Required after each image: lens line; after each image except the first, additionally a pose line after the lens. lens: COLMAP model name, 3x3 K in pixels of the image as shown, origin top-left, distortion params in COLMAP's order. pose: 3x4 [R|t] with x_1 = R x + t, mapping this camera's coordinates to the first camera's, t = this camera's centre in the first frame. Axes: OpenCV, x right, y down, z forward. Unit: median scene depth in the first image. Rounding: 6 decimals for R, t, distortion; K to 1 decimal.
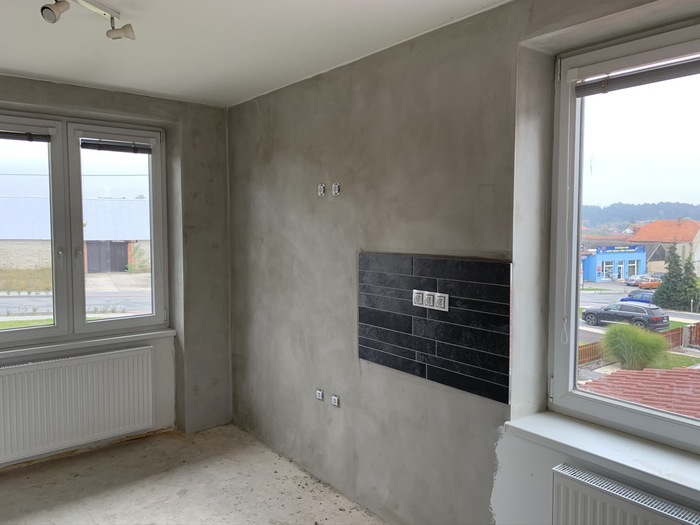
lens RADIAL K [[532.7, 0, 352.6], [0, 532.7, 256.8], [0, 0, 1]] dist [0.027843, -0.011743]
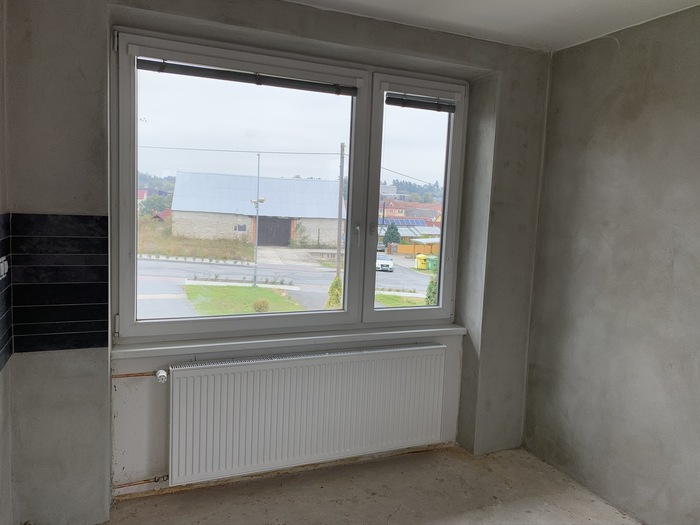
lens RADIAL K [[529.8, 0, 349.8], [0, 529.8, 259.3], [0, 0, 1]] dist [0.039047, -0.047448]
pose [[0.961868, 0.066542, -0.265295, -0.352964], [-0.057008, 0.997426, 0.043487, 0.006867], [0.267506, -0.026705, 0.963186, 0.197870]]
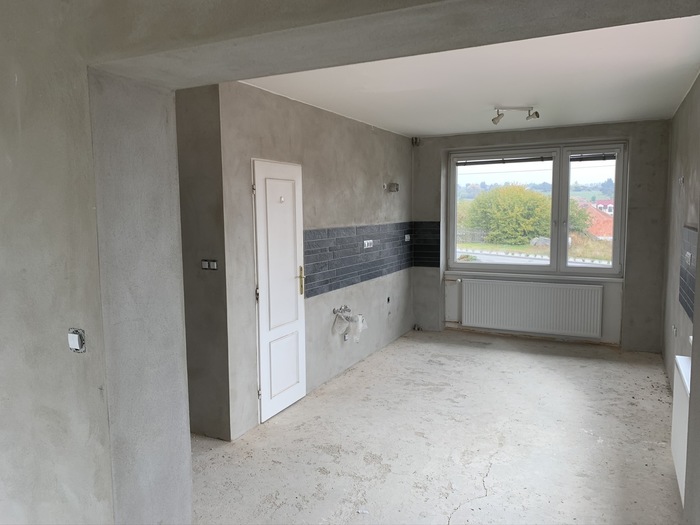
lens RADIAL K [[530.3, 0, 355.1], [0, 530.3, 259.2], [0, 0, 1]] dist [0.126968, -0.182630]
pose [[0.419466, 0.080988, -0.904151, 0.834293], [-0.042499, 0.996672, 0.069559, 0.014083], [0.906776, 0.009248, 0.421512, -0.347056]]
